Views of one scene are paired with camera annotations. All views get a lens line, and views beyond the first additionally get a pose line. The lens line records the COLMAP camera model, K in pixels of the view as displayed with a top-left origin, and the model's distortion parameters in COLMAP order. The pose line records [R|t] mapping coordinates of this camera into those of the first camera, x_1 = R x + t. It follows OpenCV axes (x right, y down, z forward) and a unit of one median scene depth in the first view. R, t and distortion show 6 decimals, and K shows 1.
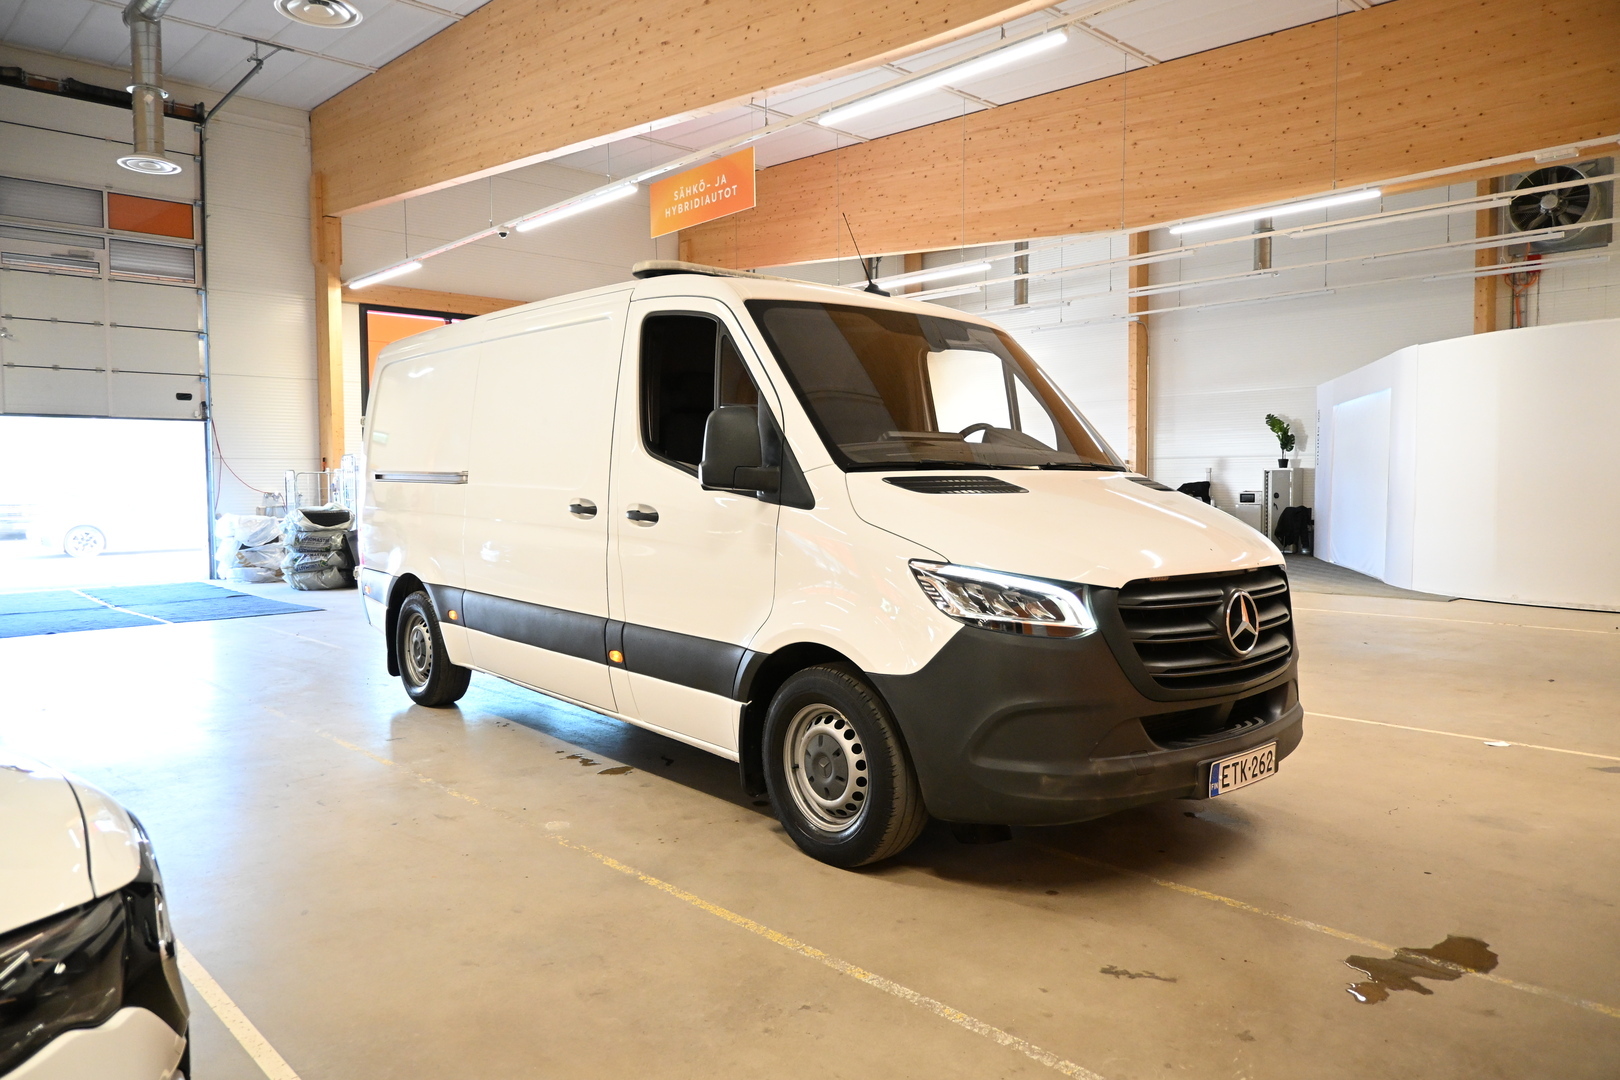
lens RADIAL K [[1094.4, 0, 805.4], [0, 1094.4, 542.8], [0, 0, 1]] dist [-0.004687, -0.002835]
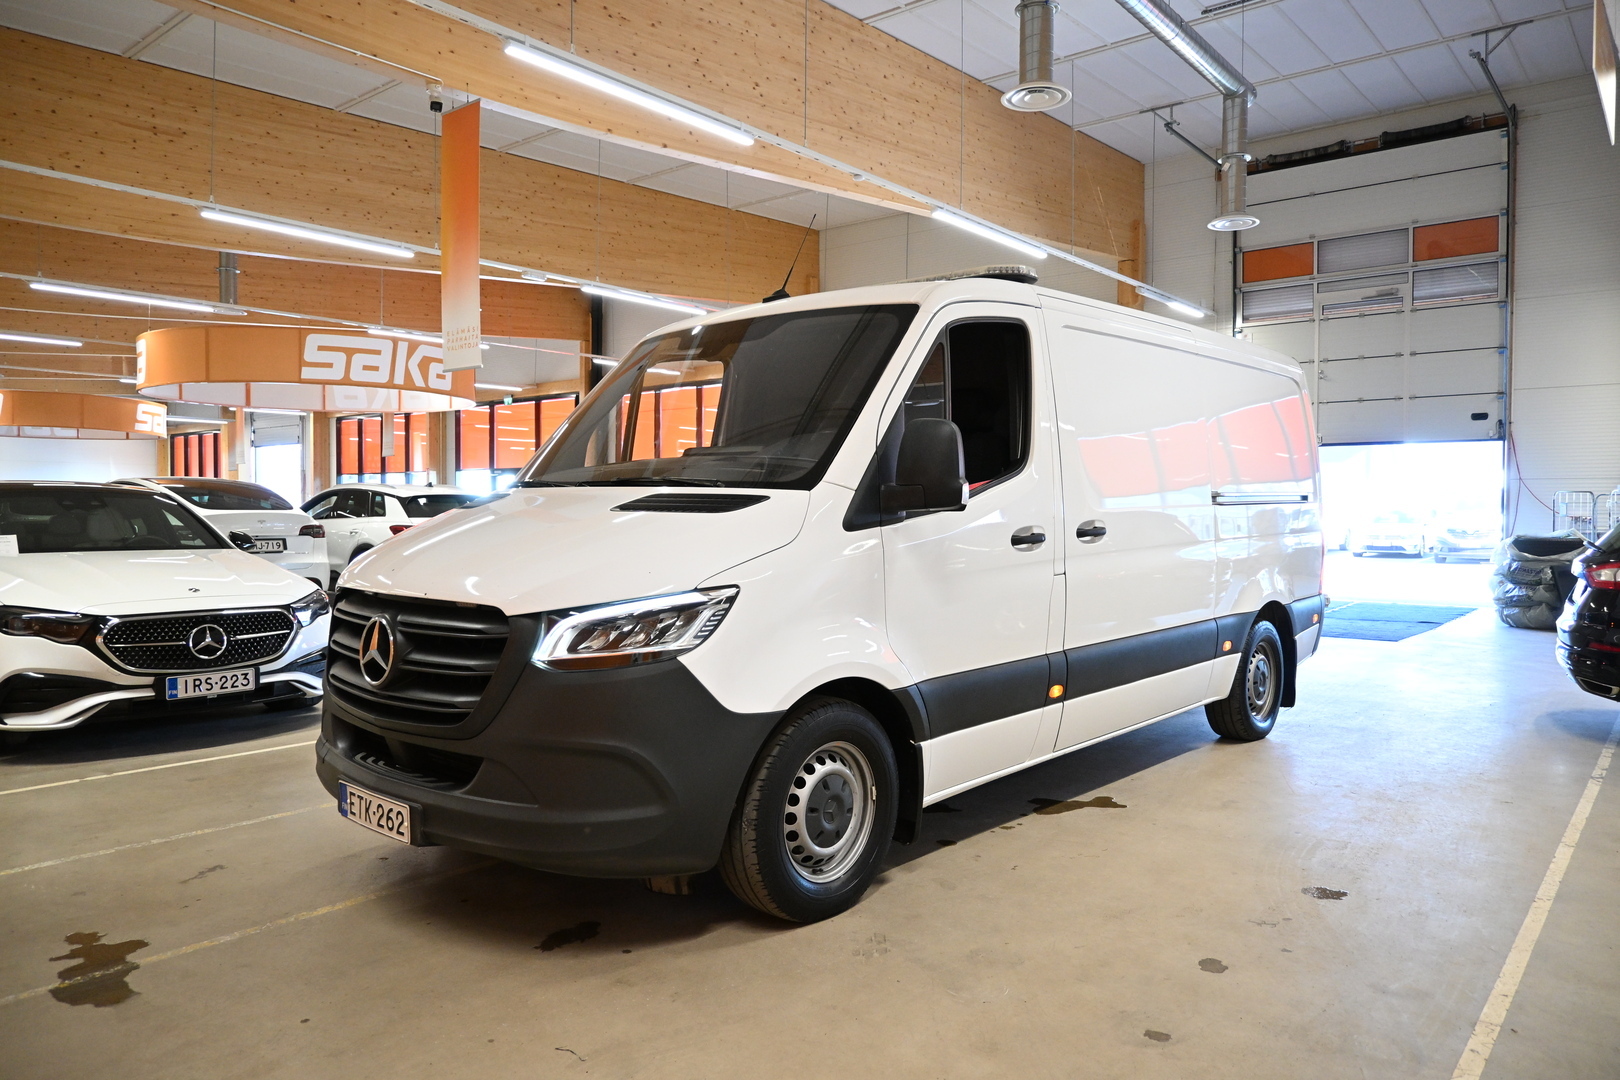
lens RADIAL K [[1094.4, 0, 809.0], [0, 1094.4, 541.8], [0, 0, 1]] dist [-0.004687, -0.002835]
pose [[0.119850, 0.037670, -0.992077, 0.489793], [-0.060718, 0.997687, 0.030548, -0.024832], [0.990934, 0.056575, 0.121861, 0.450638]]
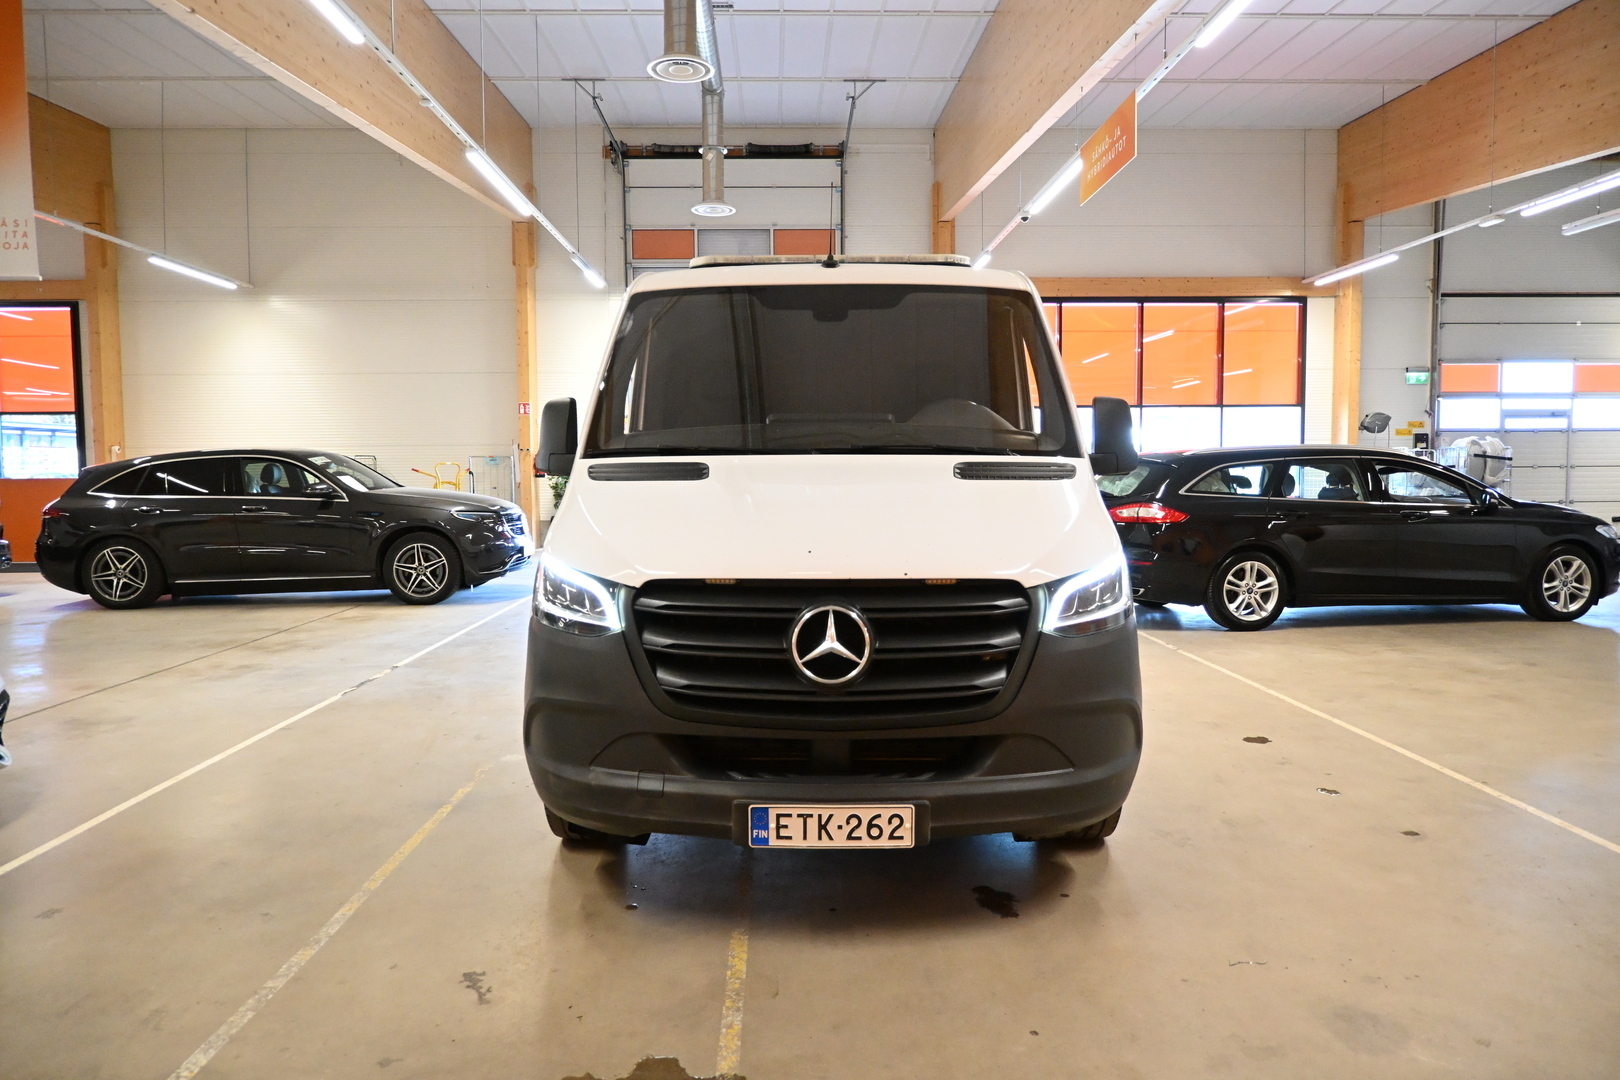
lens RADIAL K [[1094.4, 0, 808.0], [0, 1094.4, 533.9], [0, 0, 1]] dist [-0.004687, -0.002835]
pose [[0.745712, 0.042730, -0.664897, 0.333690], [-0.034808, 0.999077, 0.025168, -0.010270], [0.665358, 0.004376, 0.746511, 0.139894]]
